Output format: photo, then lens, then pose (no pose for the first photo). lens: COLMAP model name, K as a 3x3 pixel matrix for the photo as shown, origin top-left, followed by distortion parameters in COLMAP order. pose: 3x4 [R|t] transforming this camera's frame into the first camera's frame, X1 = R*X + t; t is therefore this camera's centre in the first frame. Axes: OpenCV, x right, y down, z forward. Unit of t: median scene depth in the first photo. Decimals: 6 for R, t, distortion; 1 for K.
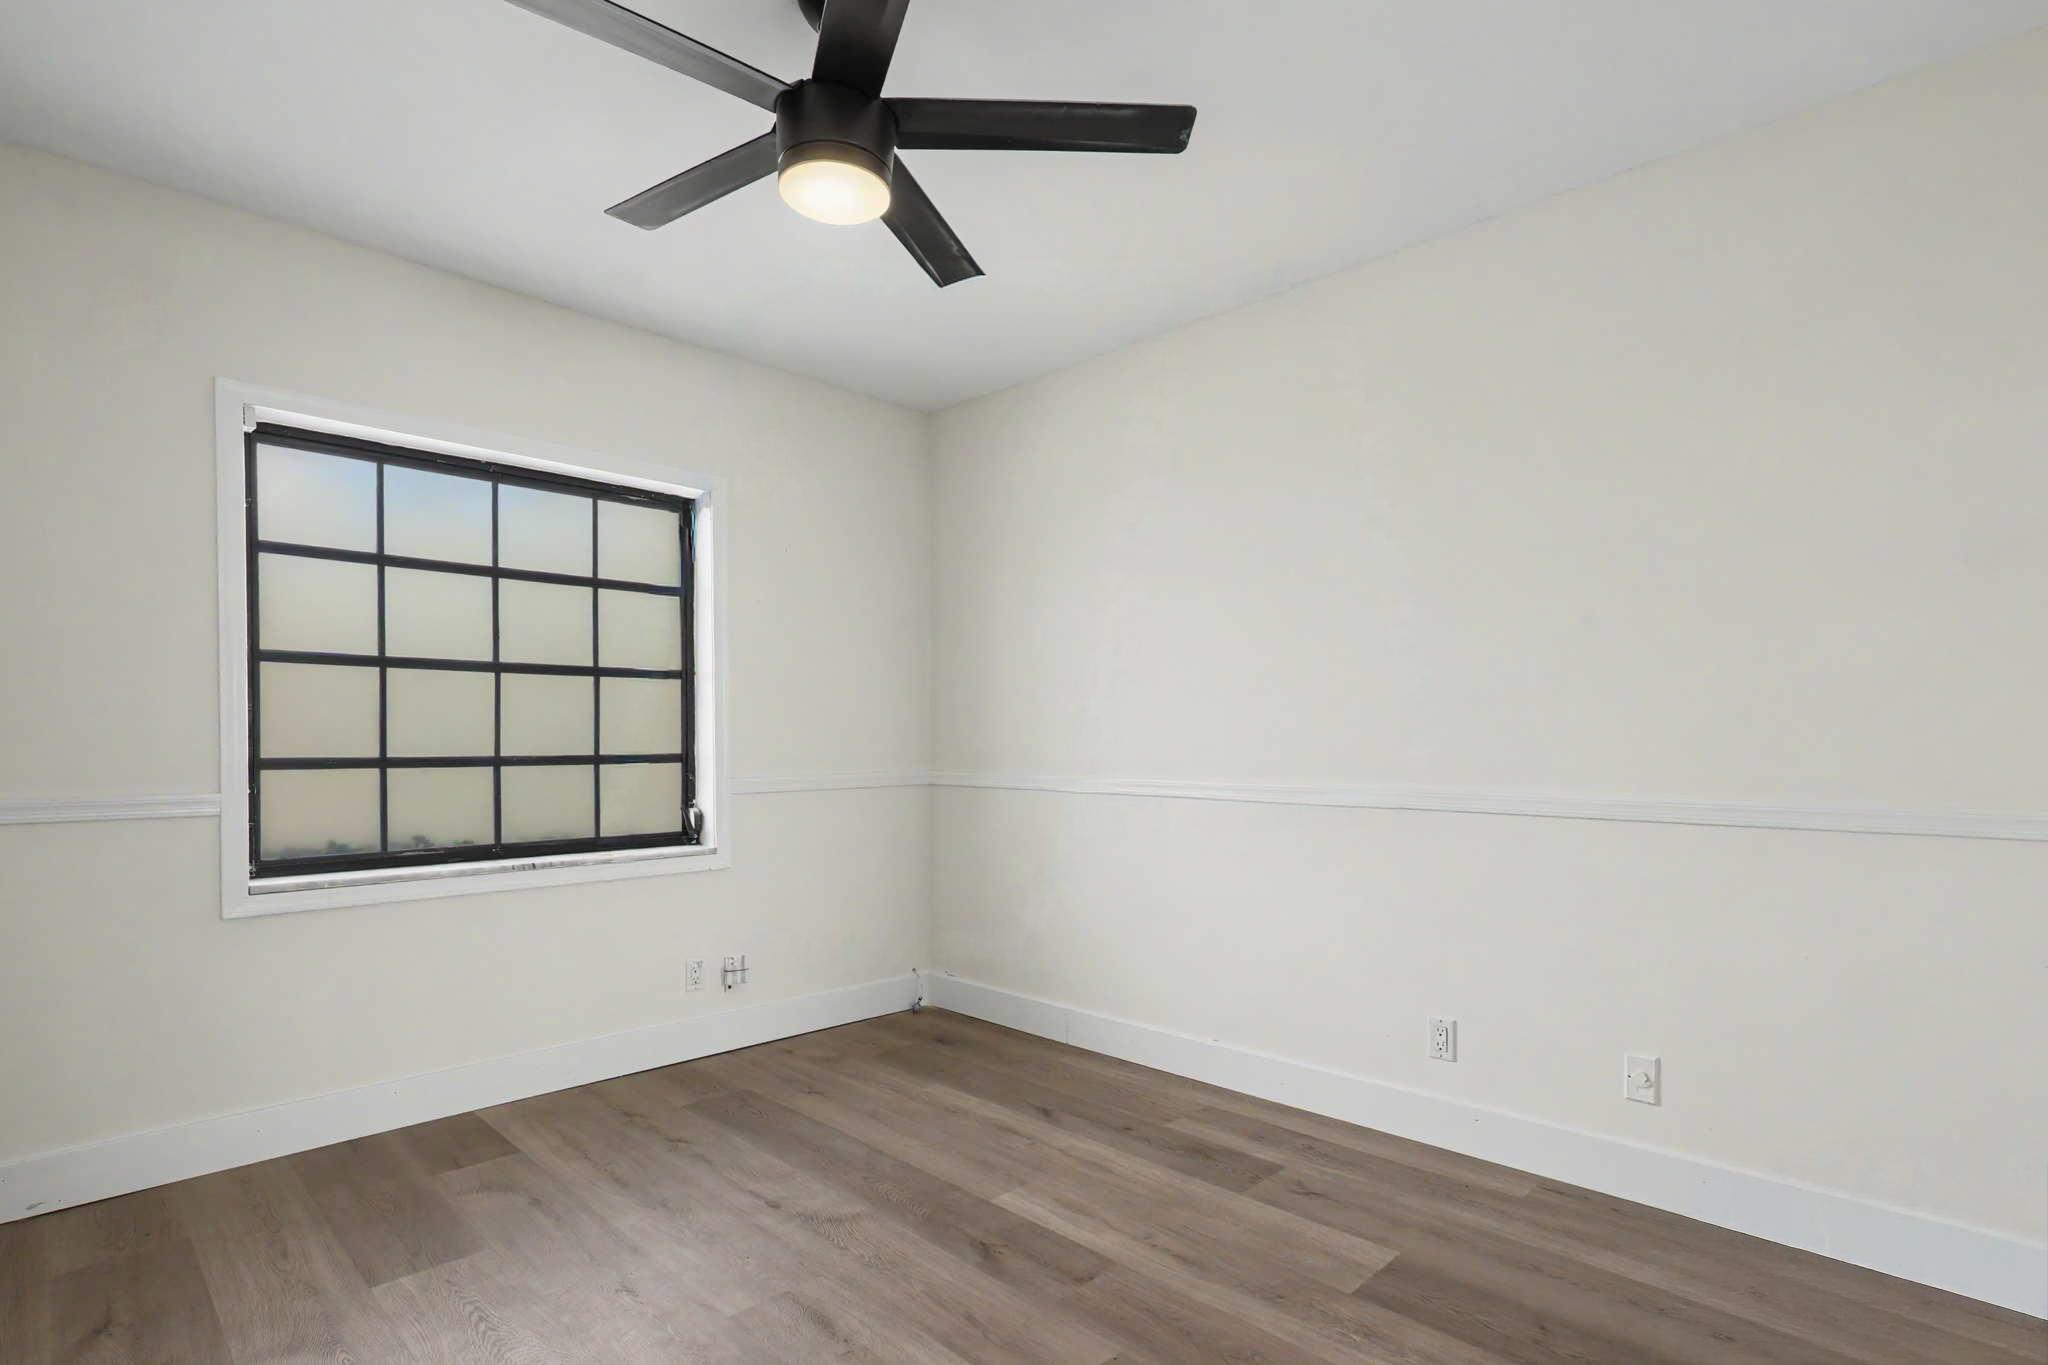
lens RADIAL K [[986.4, 0, 1030.8], [0, 986.4, 697.8], [0, 0, 1]] dist [-0.000202, 0.000092]
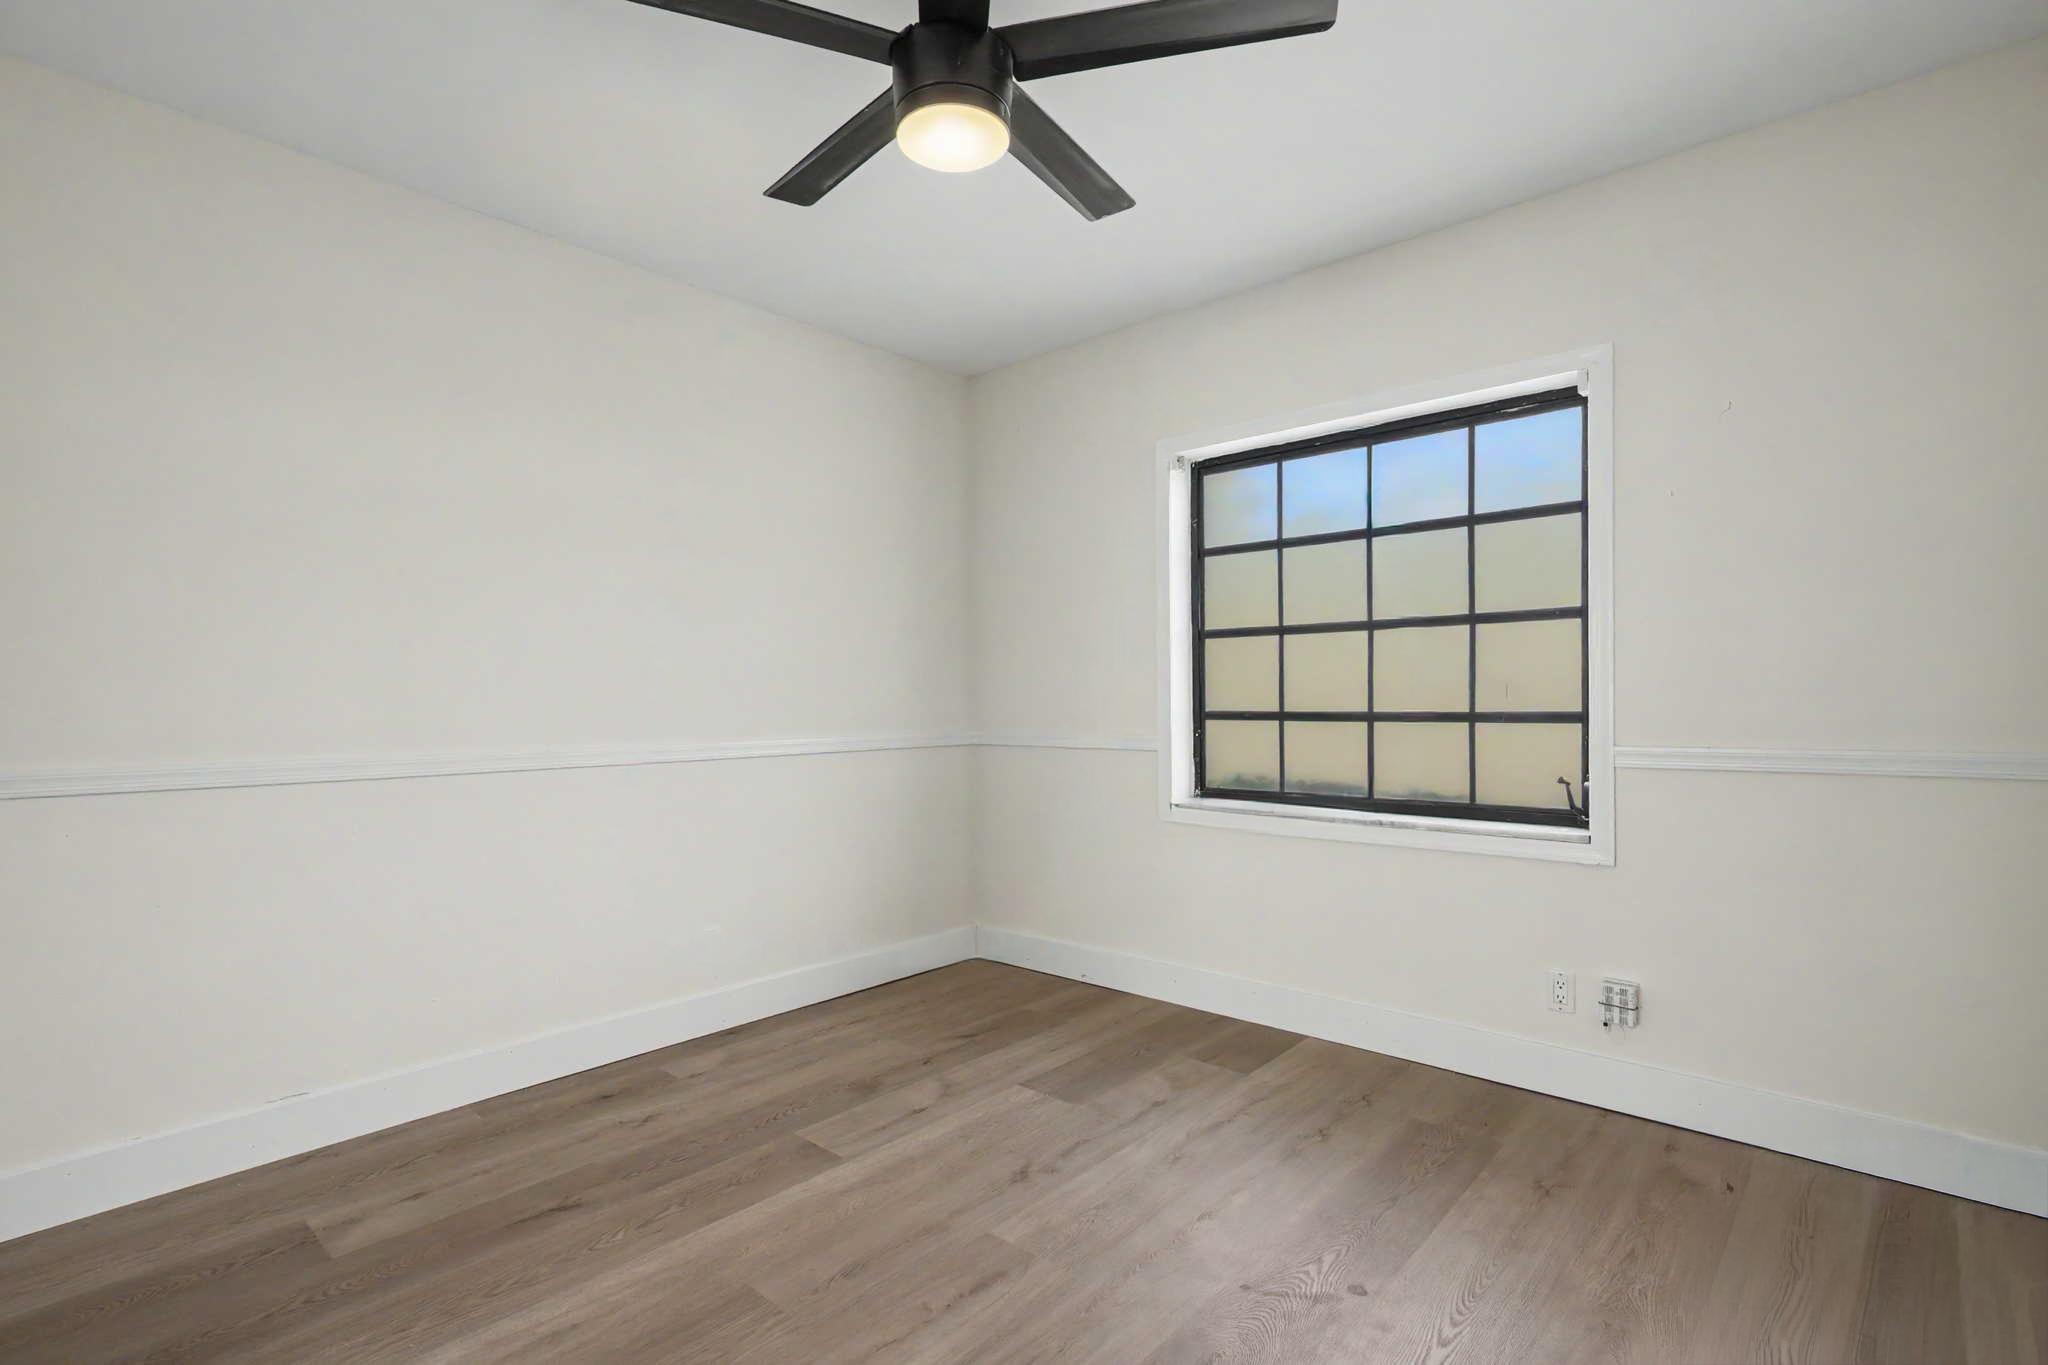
lens RADIAL K [[961.2, 0, 1020.0], [0, 961.2, 674.1], [0, 0, 1]] dist [-0.001211, -0.000211]
pose [[0.052861, -0.027540, -0.998222, 0.463930], [0.048509, 0.998510, -0.024979, 0.028720], [0.997423, -0.047103, 0.054118, 0.611729]]
